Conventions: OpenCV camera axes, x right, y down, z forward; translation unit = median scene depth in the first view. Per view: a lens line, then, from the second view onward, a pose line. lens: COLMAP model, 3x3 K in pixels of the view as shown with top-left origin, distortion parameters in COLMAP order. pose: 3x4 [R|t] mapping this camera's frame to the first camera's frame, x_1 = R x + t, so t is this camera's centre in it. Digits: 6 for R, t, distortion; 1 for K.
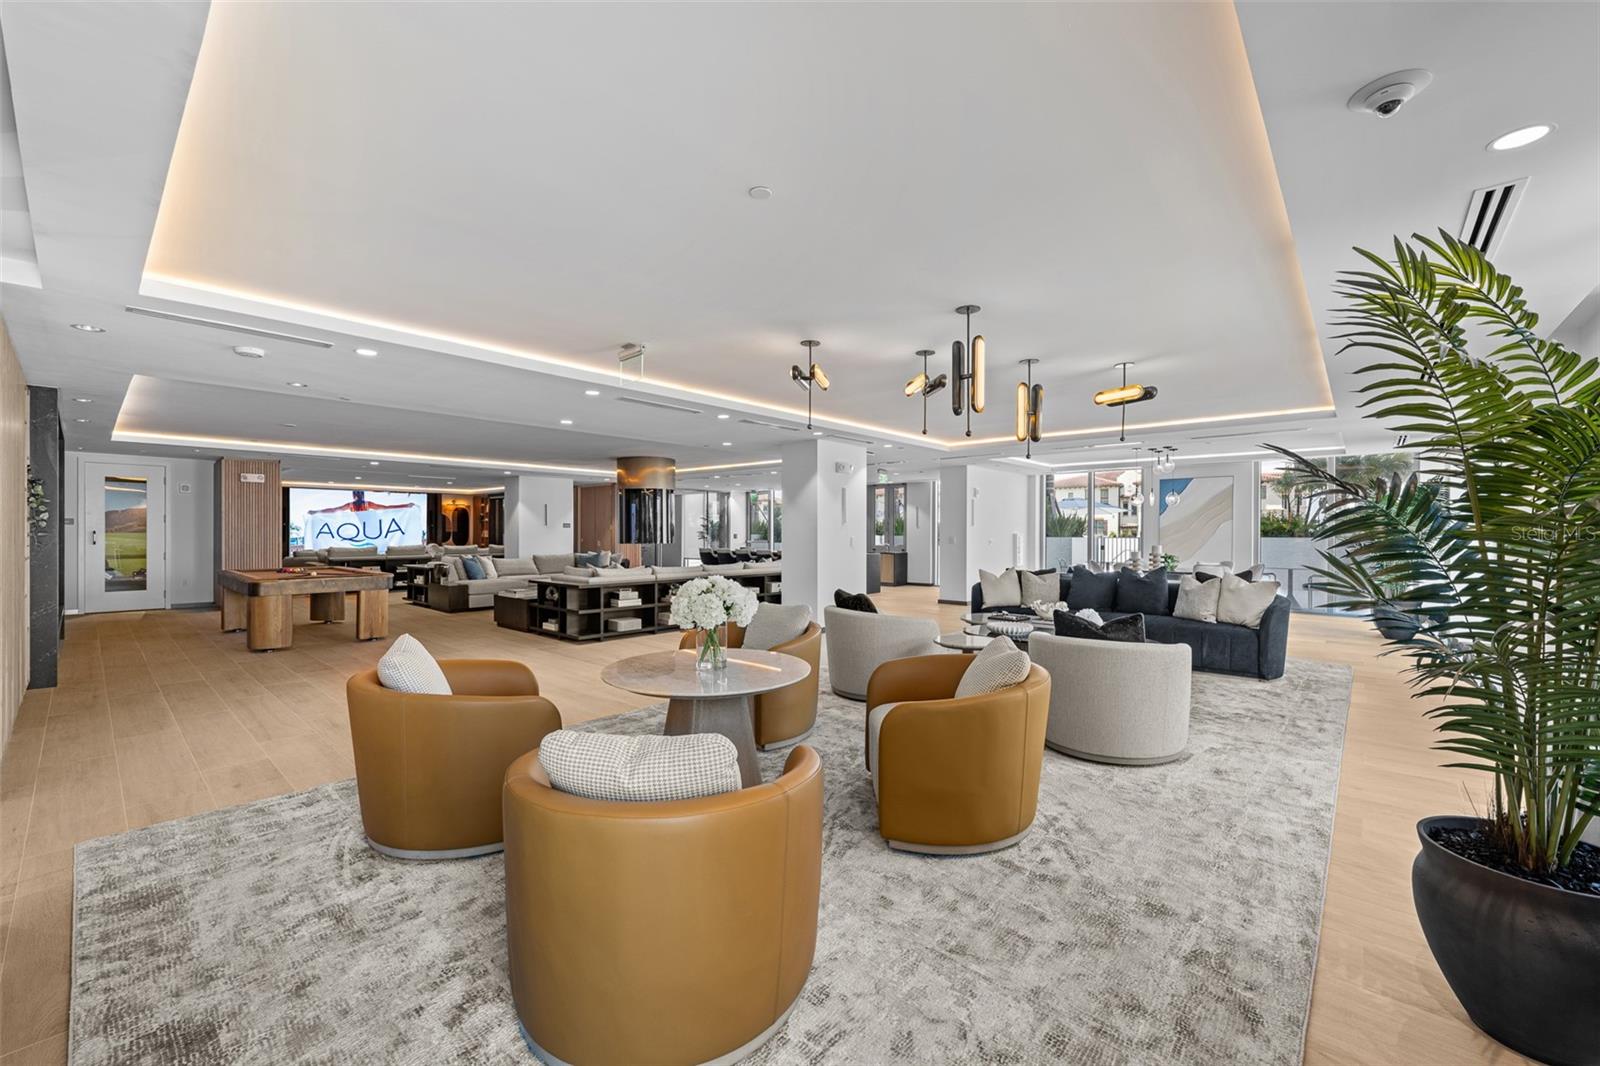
lens RADIAL K [[641.3, 0, 799.8], [0, 641.3, 534.8], [0, 0, 1]] dist [0.003715, 0.000524]
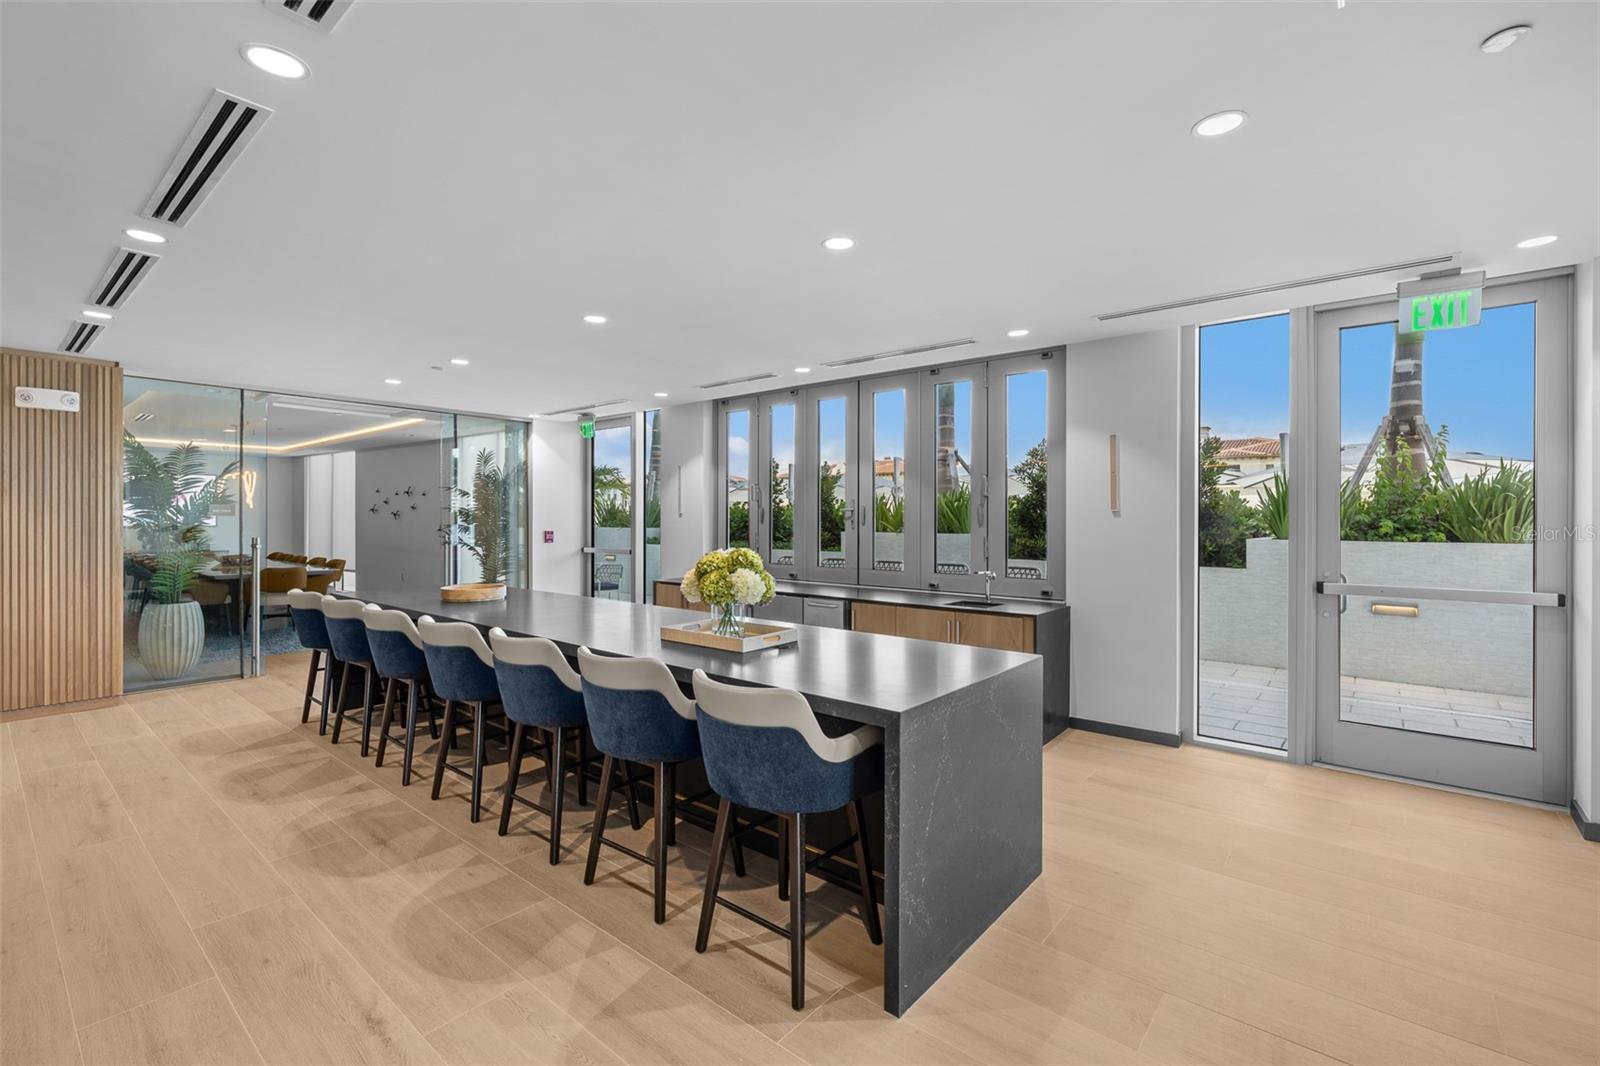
lens RADIAL K [[693.9, 0, 808.3], [0, 693.9, 524.4], [0, 0, 1]] dist [0.001089, 0.001312]
pose [[0.999259, -0.001808, 0.038448, 0.065694], [0.001953, 0.999991, -0.003740, -0.006361], [-0.038441, 0.003813, 0.999254, 0.980405]]
